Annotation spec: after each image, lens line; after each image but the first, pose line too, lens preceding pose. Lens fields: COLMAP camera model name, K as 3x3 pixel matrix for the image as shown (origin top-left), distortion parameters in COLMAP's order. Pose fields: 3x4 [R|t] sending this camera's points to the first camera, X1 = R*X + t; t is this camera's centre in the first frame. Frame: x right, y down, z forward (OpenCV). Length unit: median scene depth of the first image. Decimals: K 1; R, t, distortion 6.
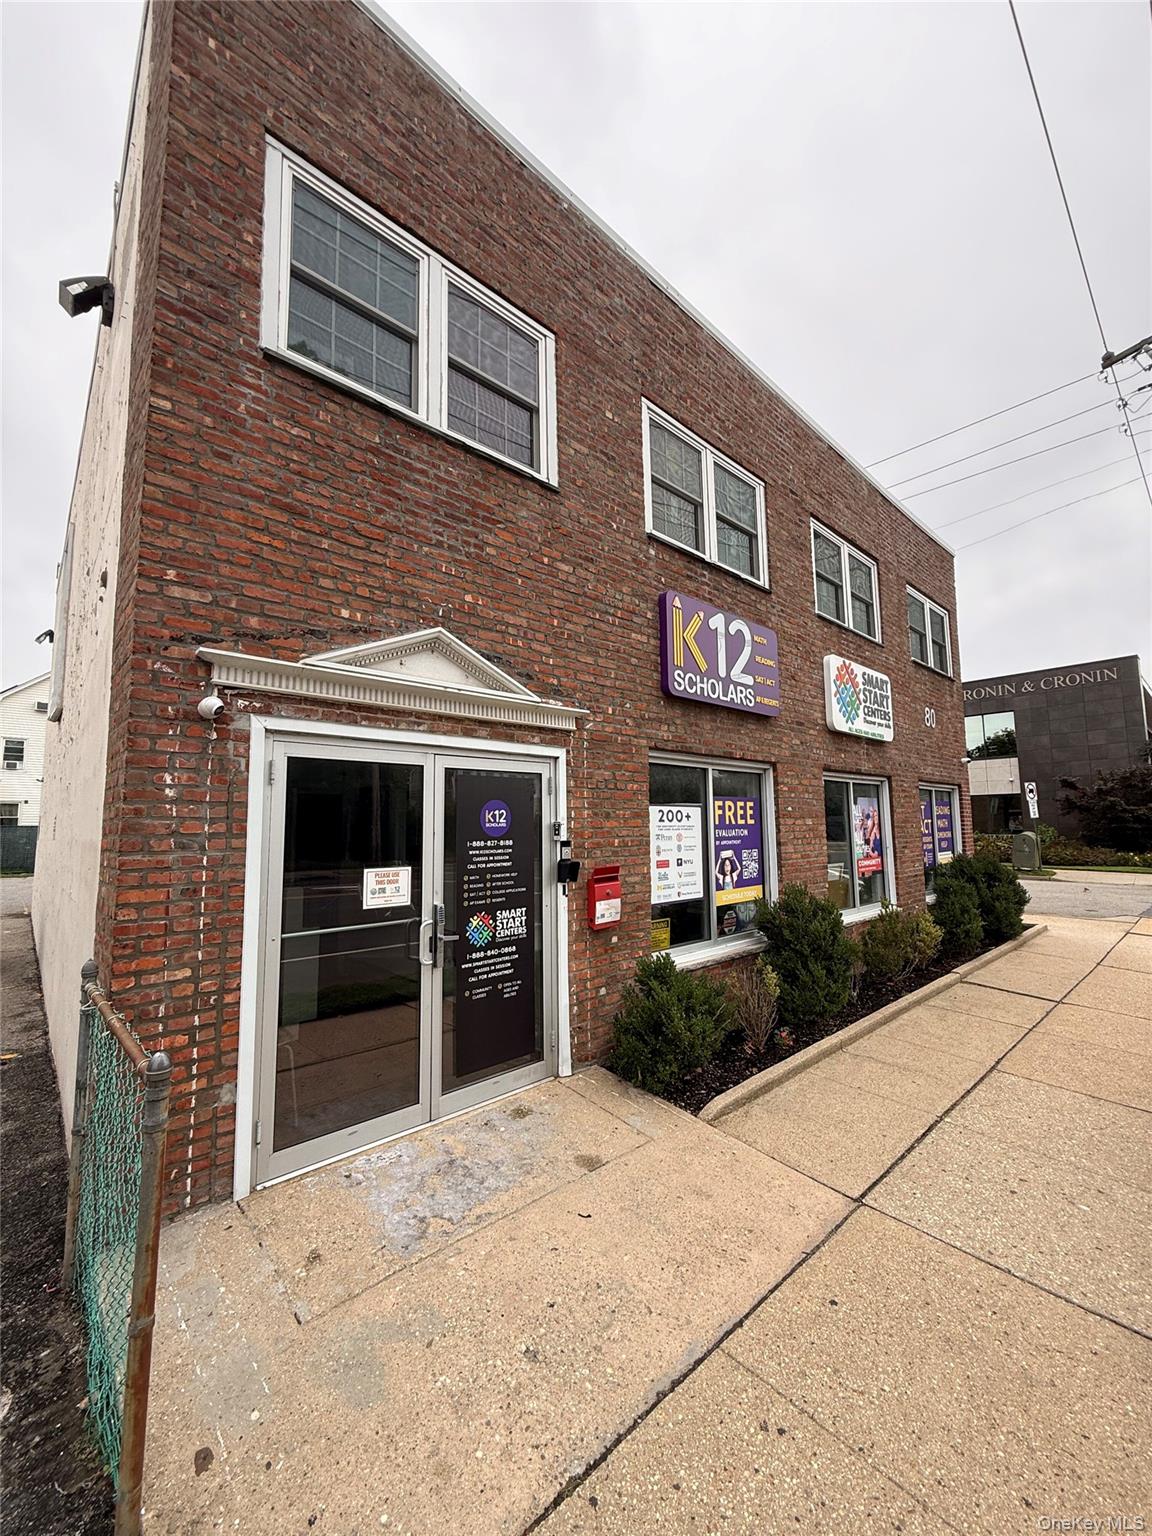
lens RADIAL K [[610.6, 0, 581.1], [0, 610.6, 766.6], [0, 0, 1]] dist [-0.003369, 0.001032]
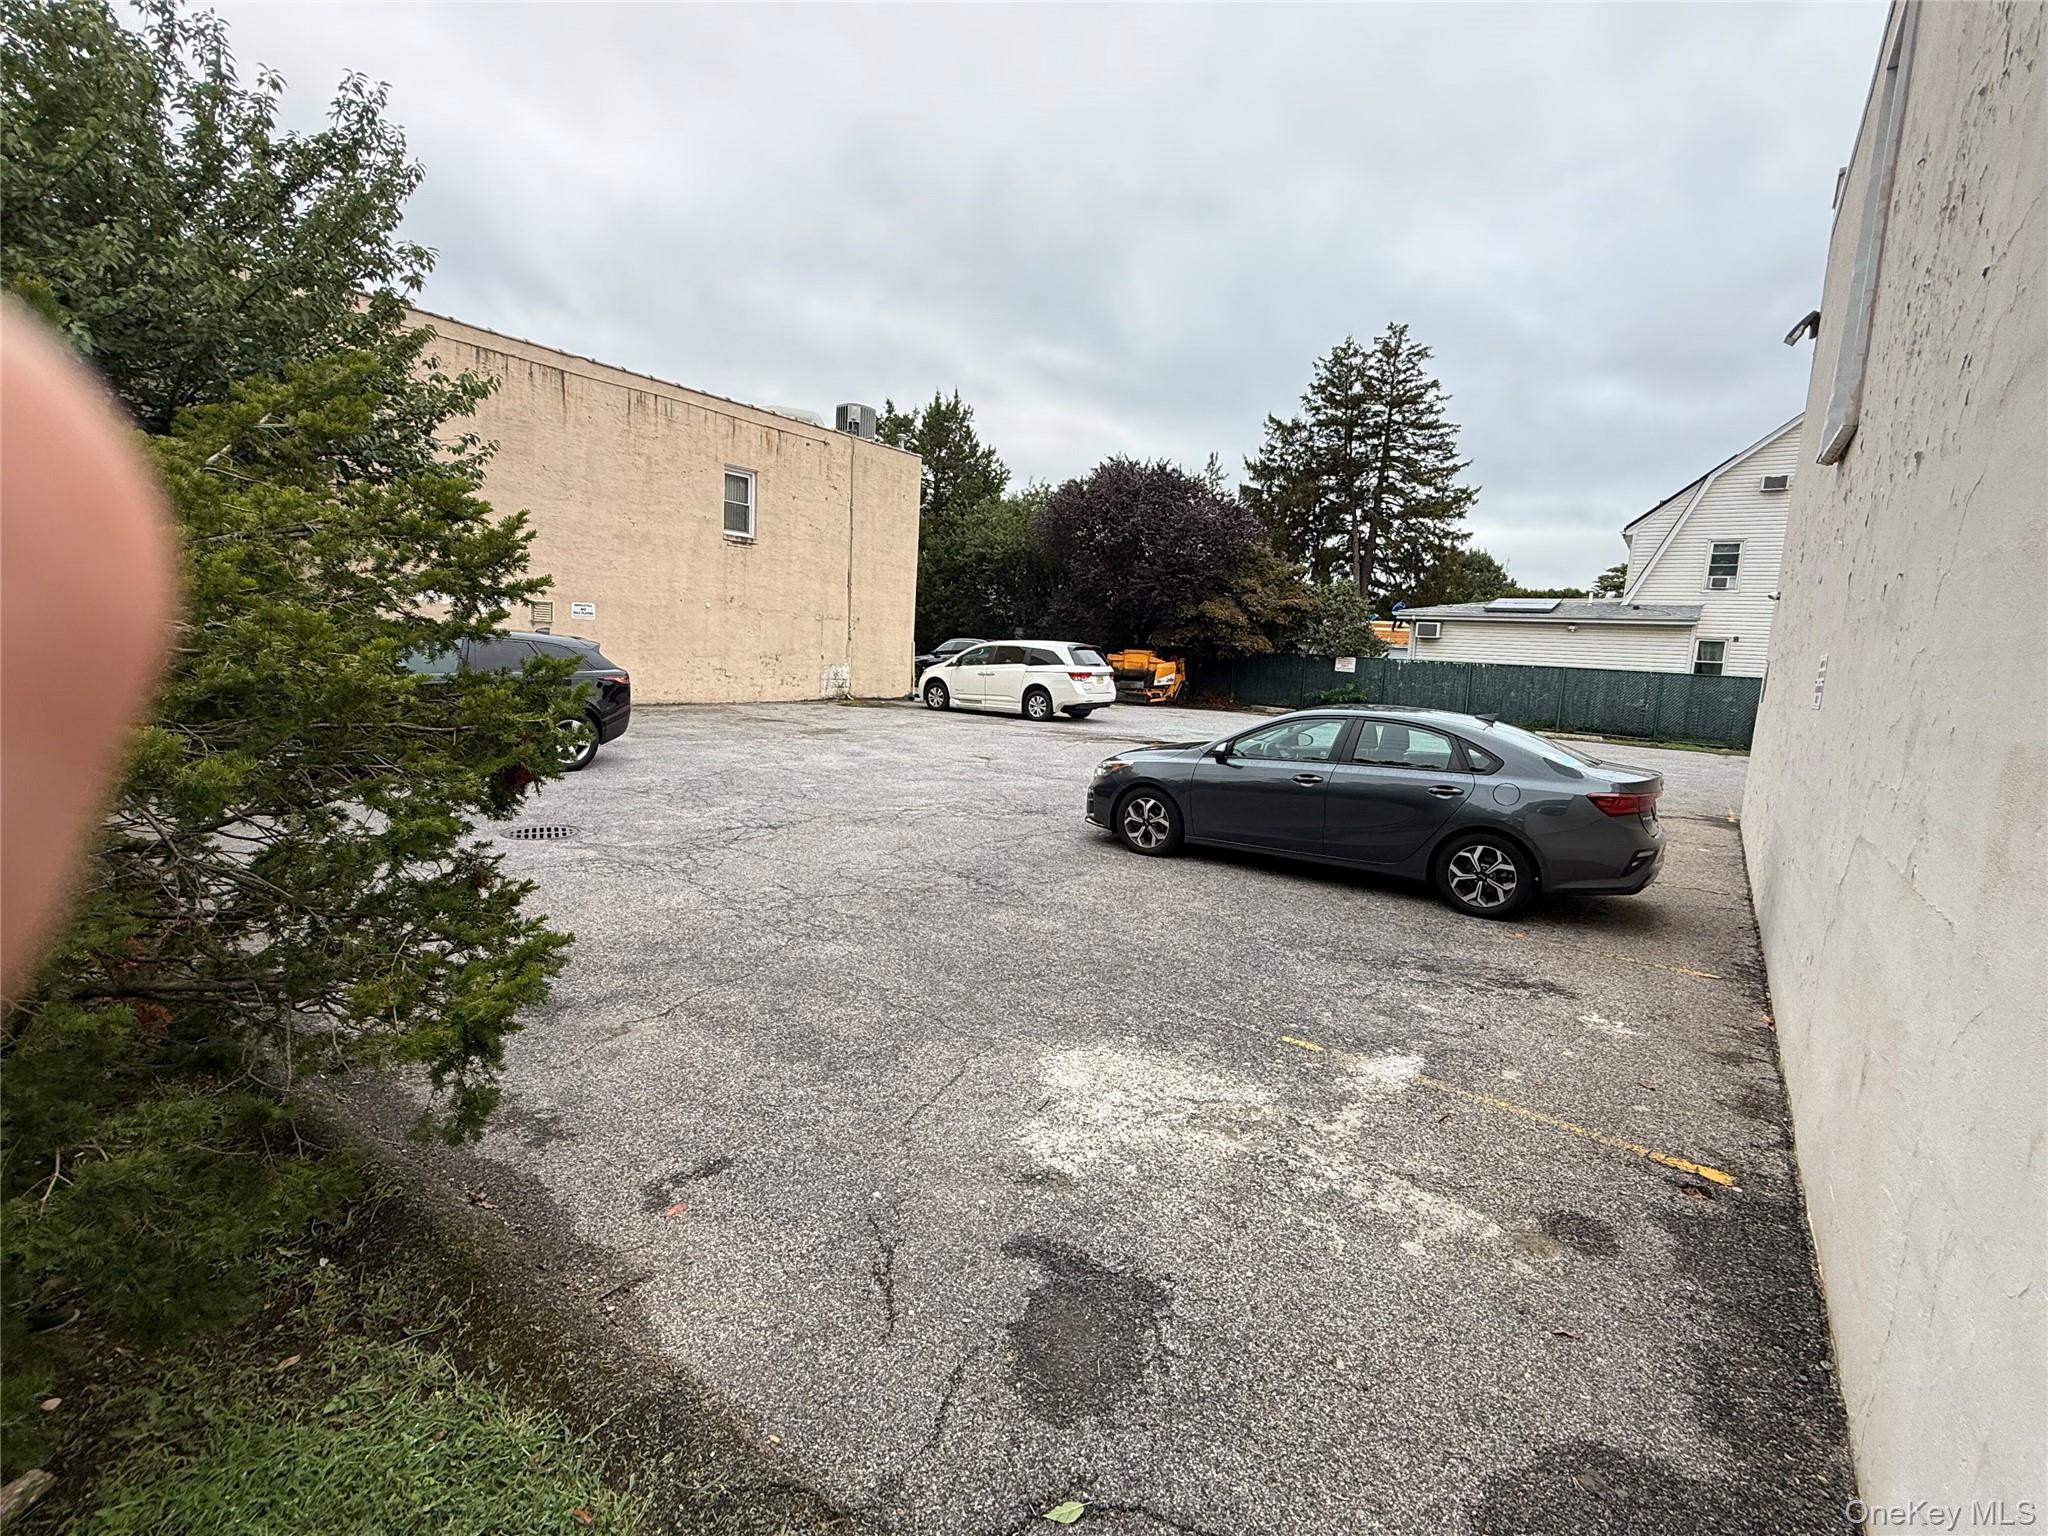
lens RADIAL K [[947.1, 0, 1022.8], [0, 947.1, 757.5], [0, 0, 1]] dist [0.001838, 0.000020]
pose [[0.194847, 0.138314, -0.971032, -0.351043], [0.034776, 0.988411, 0.147768, 0.036940], [0.980217, -0.062560, 0.187779, 0.336610]]
